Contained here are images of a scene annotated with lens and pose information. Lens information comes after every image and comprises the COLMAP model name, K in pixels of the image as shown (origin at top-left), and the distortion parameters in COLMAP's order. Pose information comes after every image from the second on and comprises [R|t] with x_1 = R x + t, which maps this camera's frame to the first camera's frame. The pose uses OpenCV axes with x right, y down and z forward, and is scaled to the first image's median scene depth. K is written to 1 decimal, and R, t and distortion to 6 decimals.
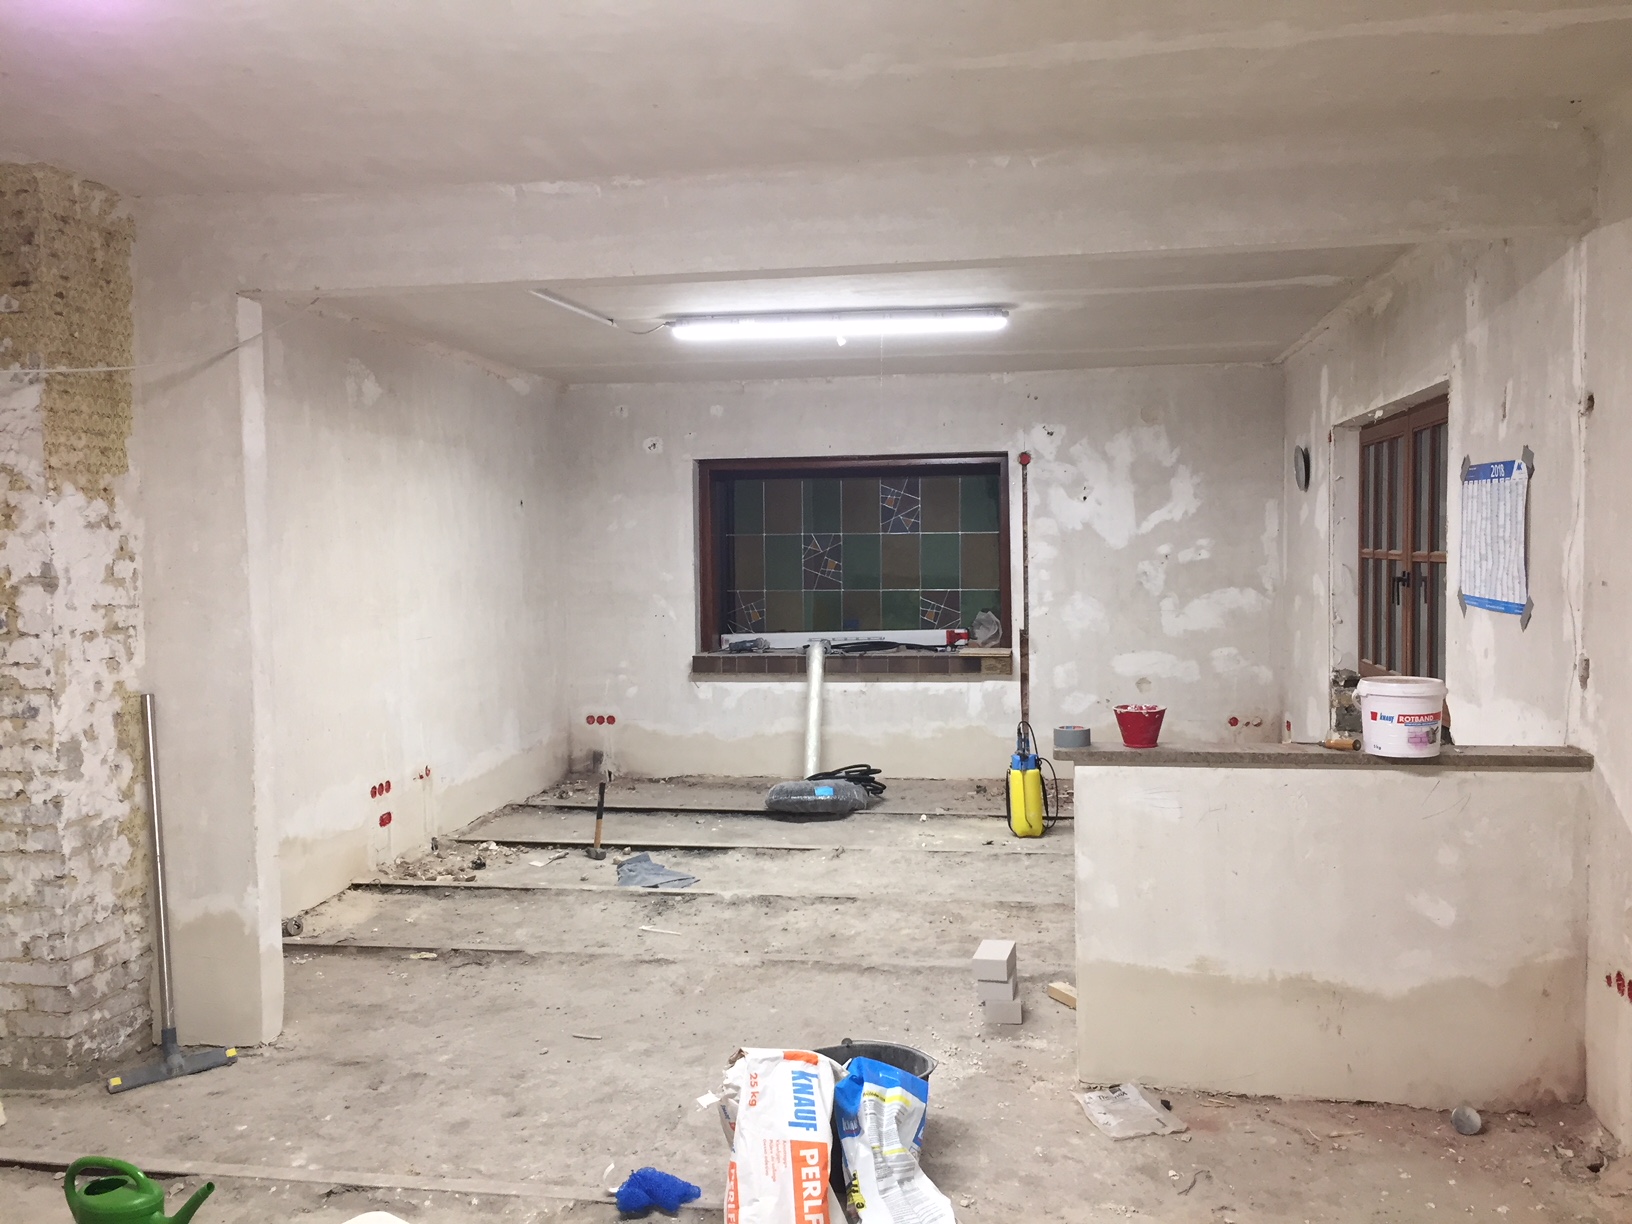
lens RADIAL K [[1374.3, 0, 817.0], [0, 1374.3, 612.2], [0, 0, 1]] dist [0.028764, -0.023563]
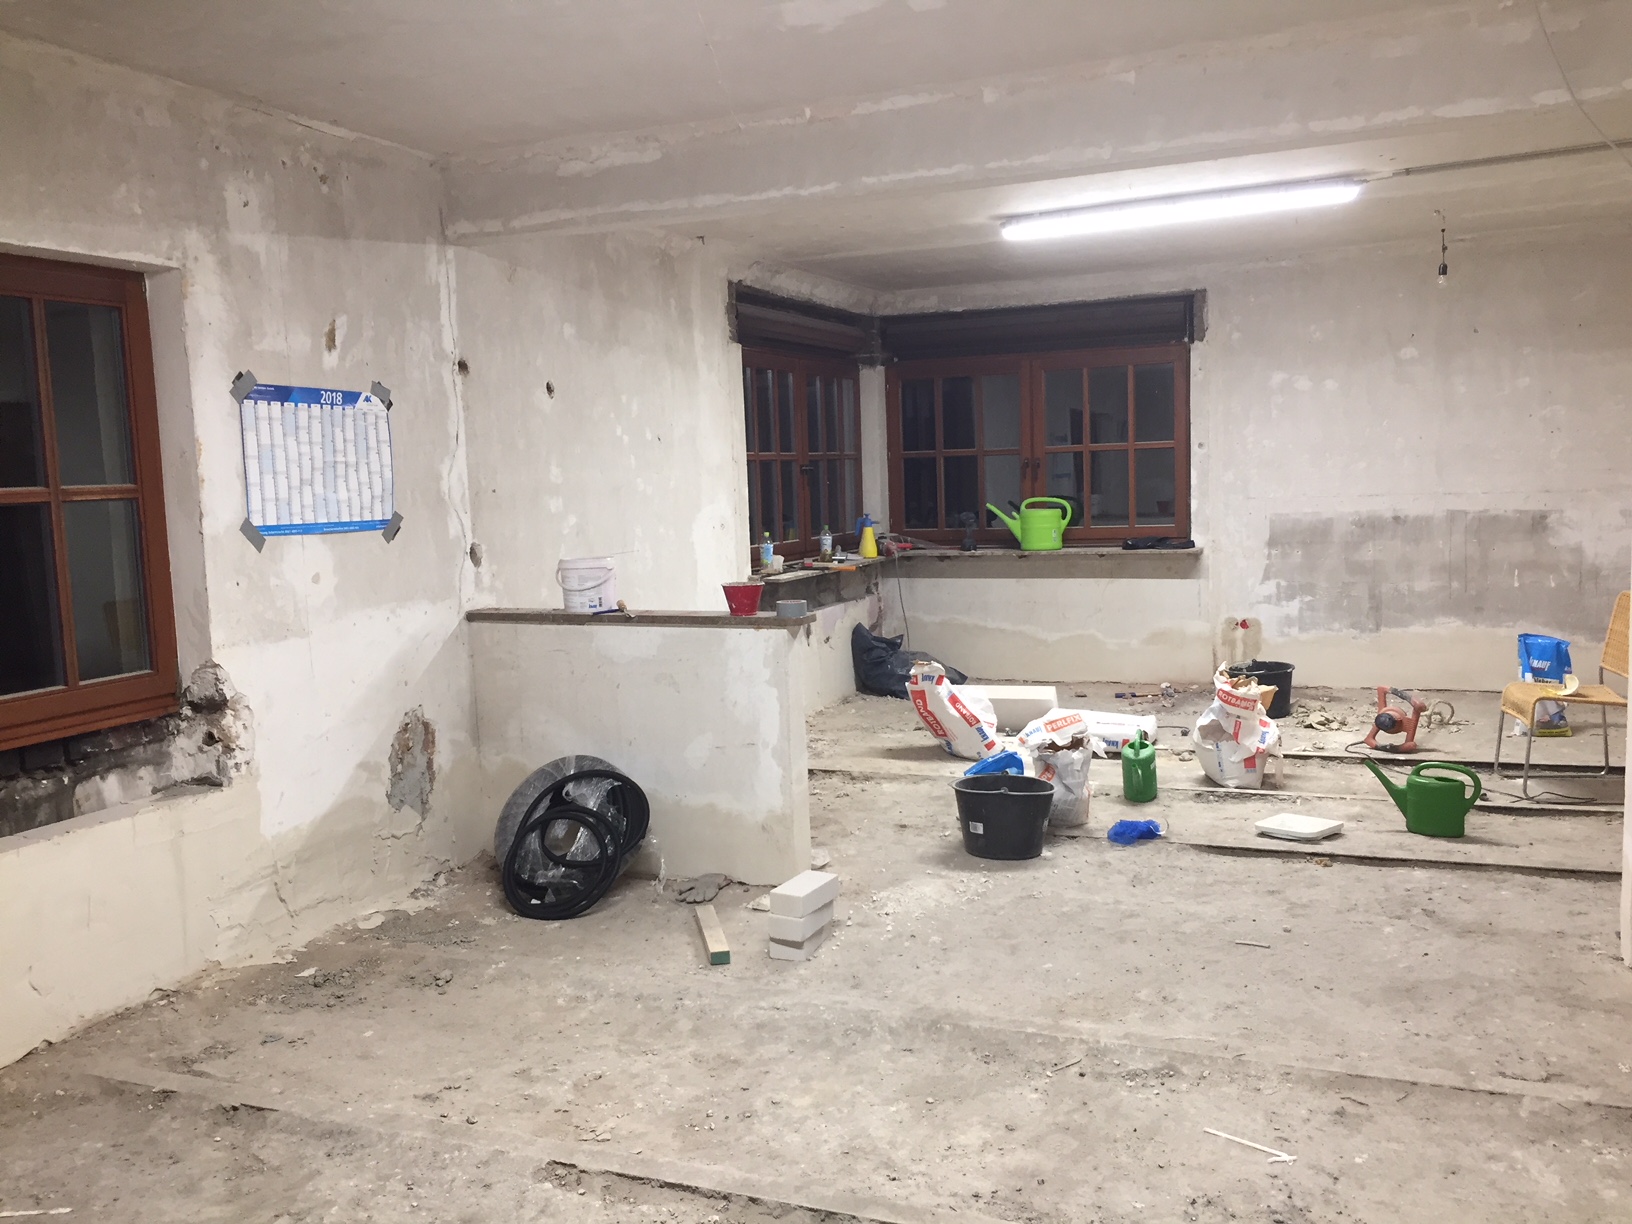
lens RADIAL K [[1374.3, 0, 819.6], [0, 1374.3, 619.5], [0, 0, 1]] dist [0.028764, -0.023563]
pose [[-0.971040, 0.025259, 0.237577, -0.114163], [0.063098, 0.986203, 0.153046, -0.076596], [-0.230433, 0.163604, -0.959236, 2.025382]]
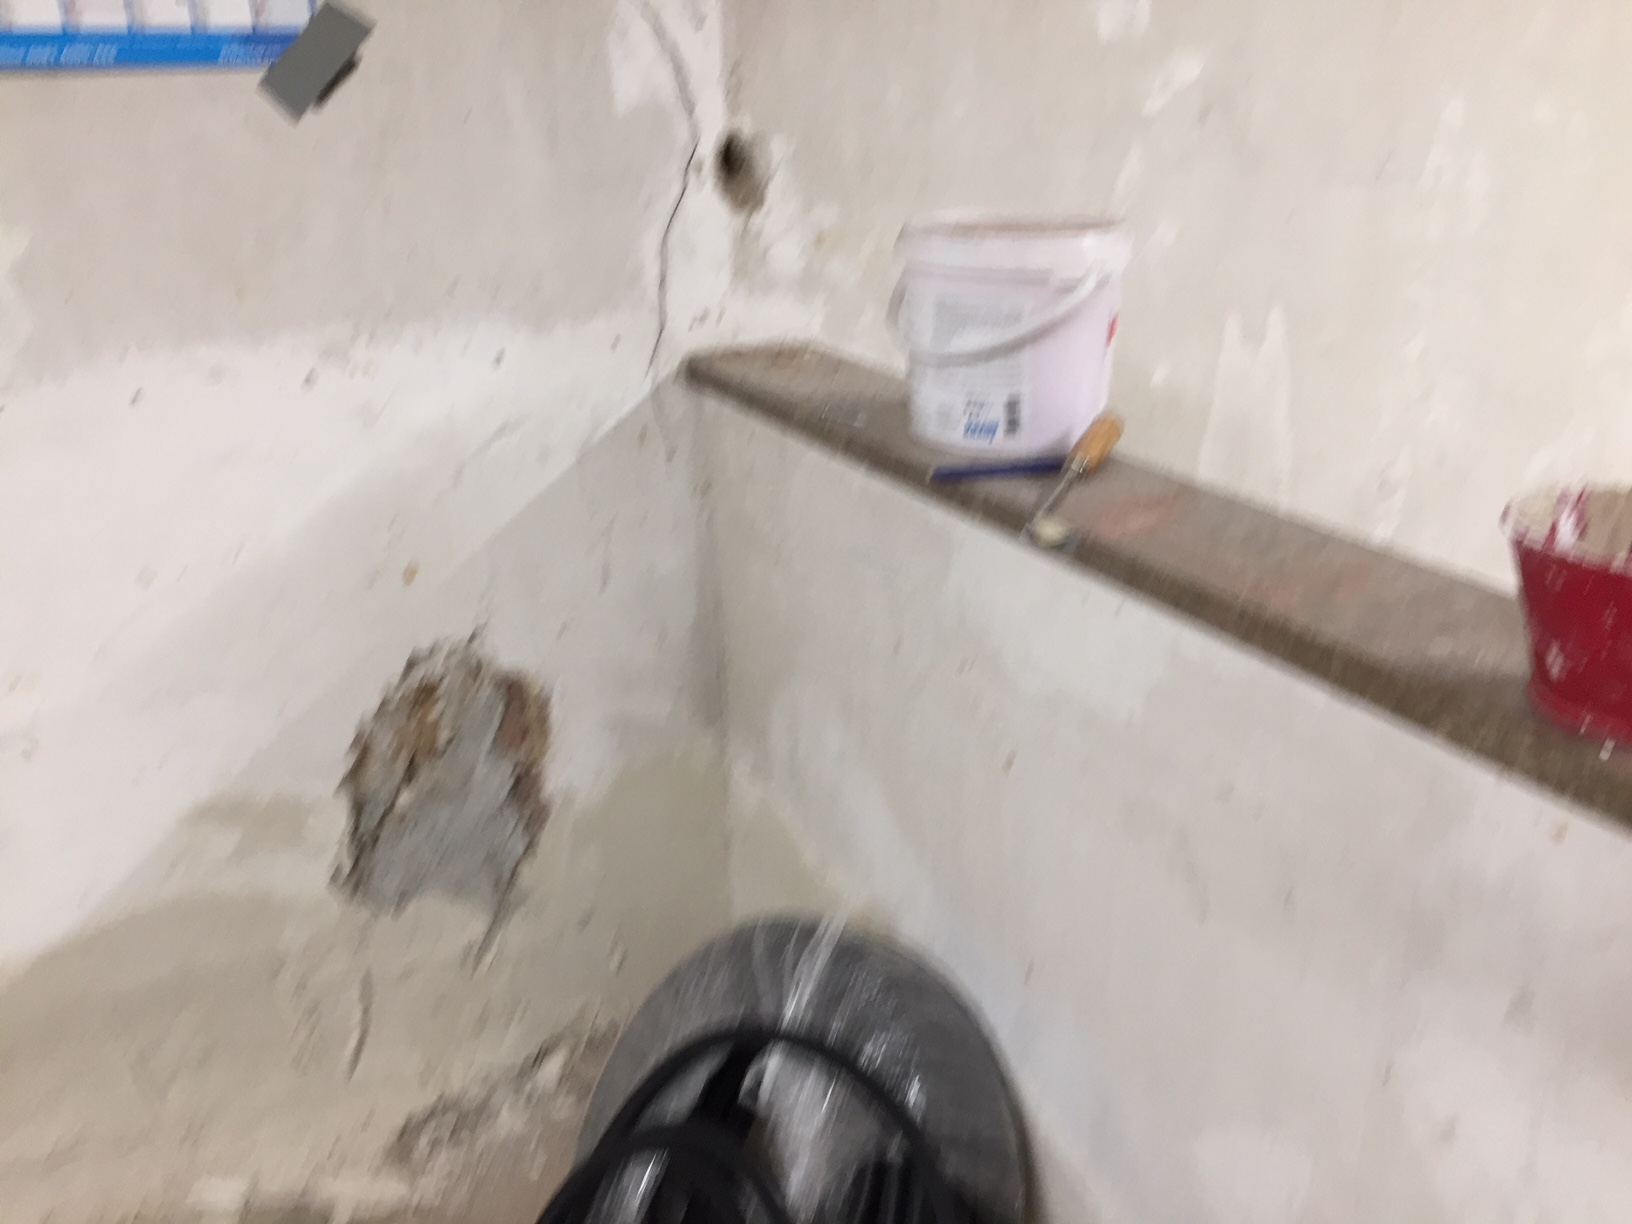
lens RADIAL K [[1374.3, 0, 816.2], [0, 1374.3, 579.5], [0, 0, 1]] dist [0.028764, -0.023563]
pose [[-0.607860, -0.266414, 0.748018, 0.152783], [0.062307, 0.923127, 0.379413, -0.002235], [-0.791596, 0.277237, -0.544532, 1.109542]]
